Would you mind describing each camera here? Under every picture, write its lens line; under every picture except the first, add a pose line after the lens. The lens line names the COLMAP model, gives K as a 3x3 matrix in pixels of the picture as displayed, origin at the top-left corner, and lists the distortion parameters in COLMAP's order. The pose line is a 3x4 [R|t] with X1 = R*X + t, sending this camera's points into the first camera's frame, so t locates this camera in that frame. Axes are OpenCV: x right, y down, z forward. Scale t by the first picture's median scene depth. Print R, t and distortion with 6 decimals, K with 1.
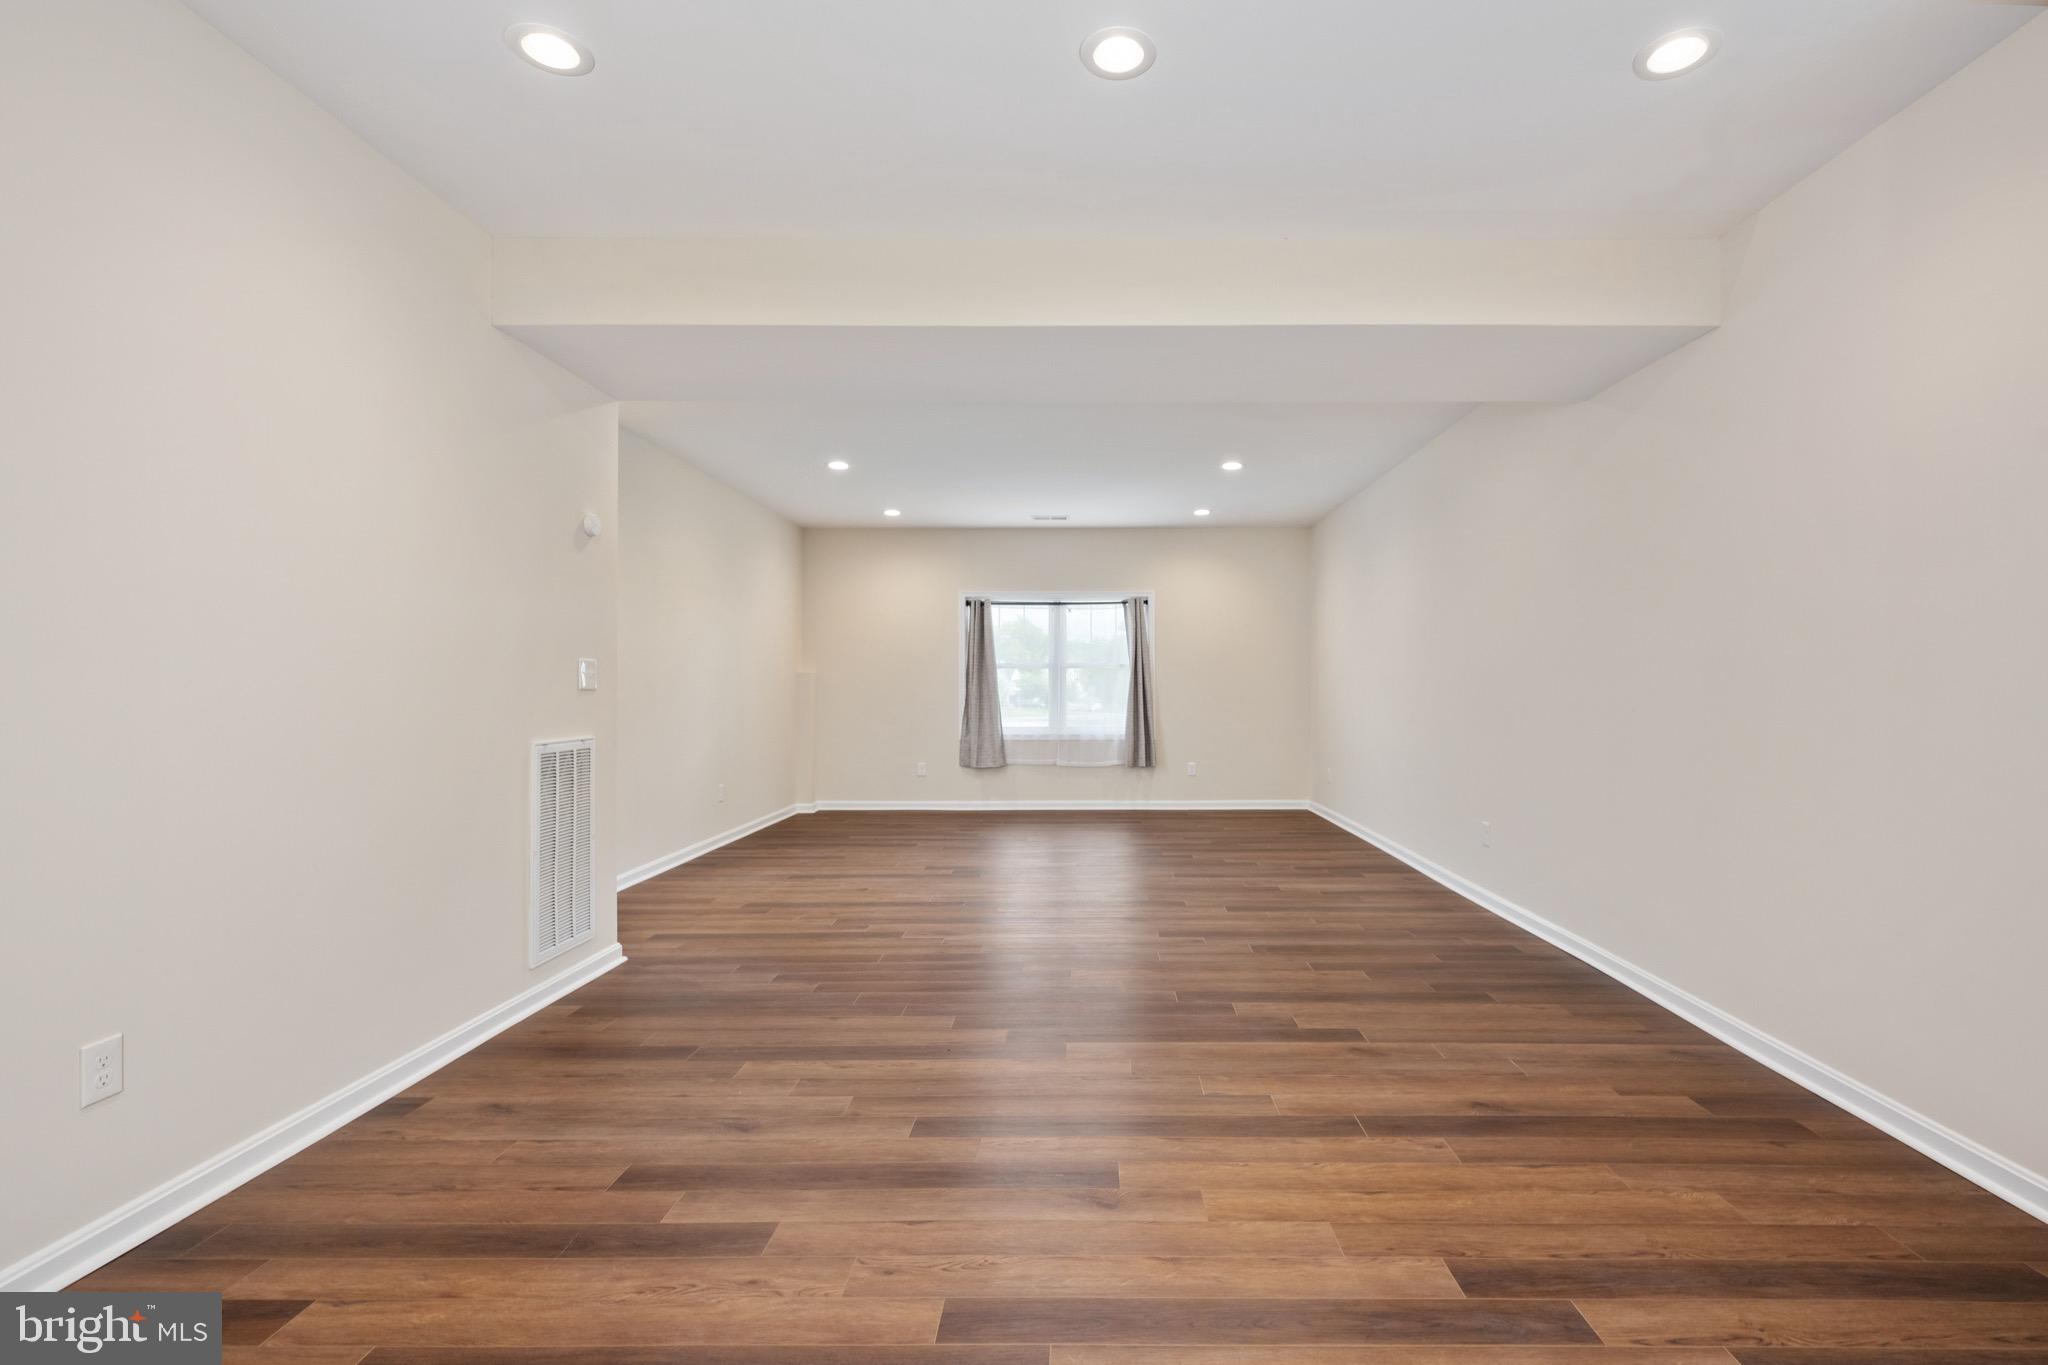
lens RADIAL K [[842.1, 0, 1025.7], [0, 842.1, 678.3], [0, 0, 1]] dist [0.000905, 0.000017]
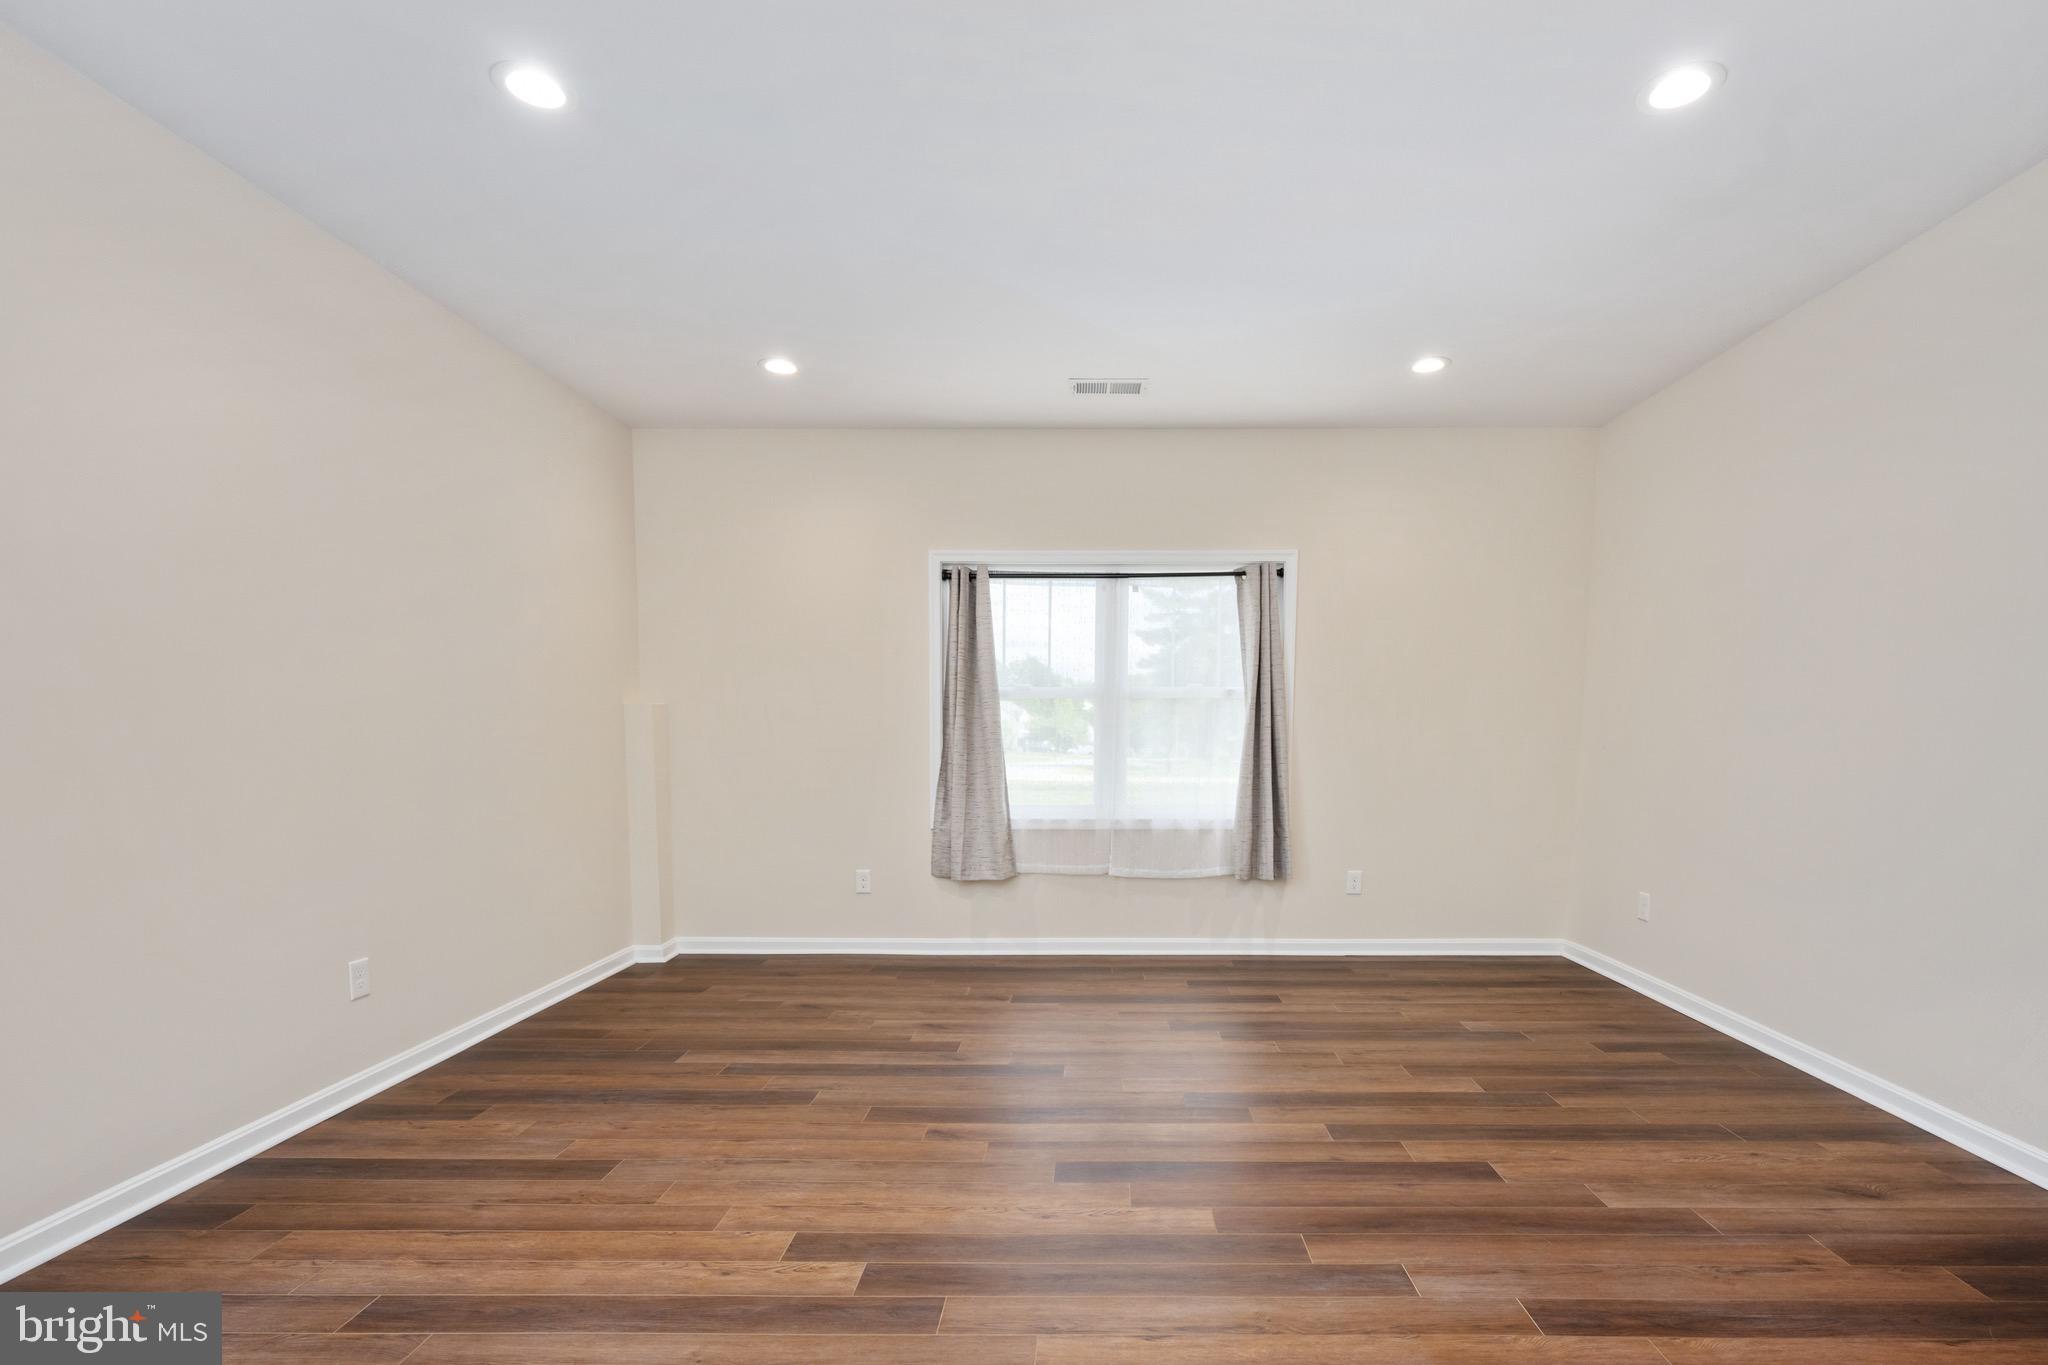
lens RADIAL K [[842.1, 0, 1020.7], [0, 842.1, 674.4], [0, 0, 1]] dist [0.000905, 0.000017]
pose [[0.999947, -0.000066, -0.010315, -0.014760], [-0.000461, 0.998696, -0.051053, 0.000835], [0.010305, 0.051055, 0.998643, 0.451430]]
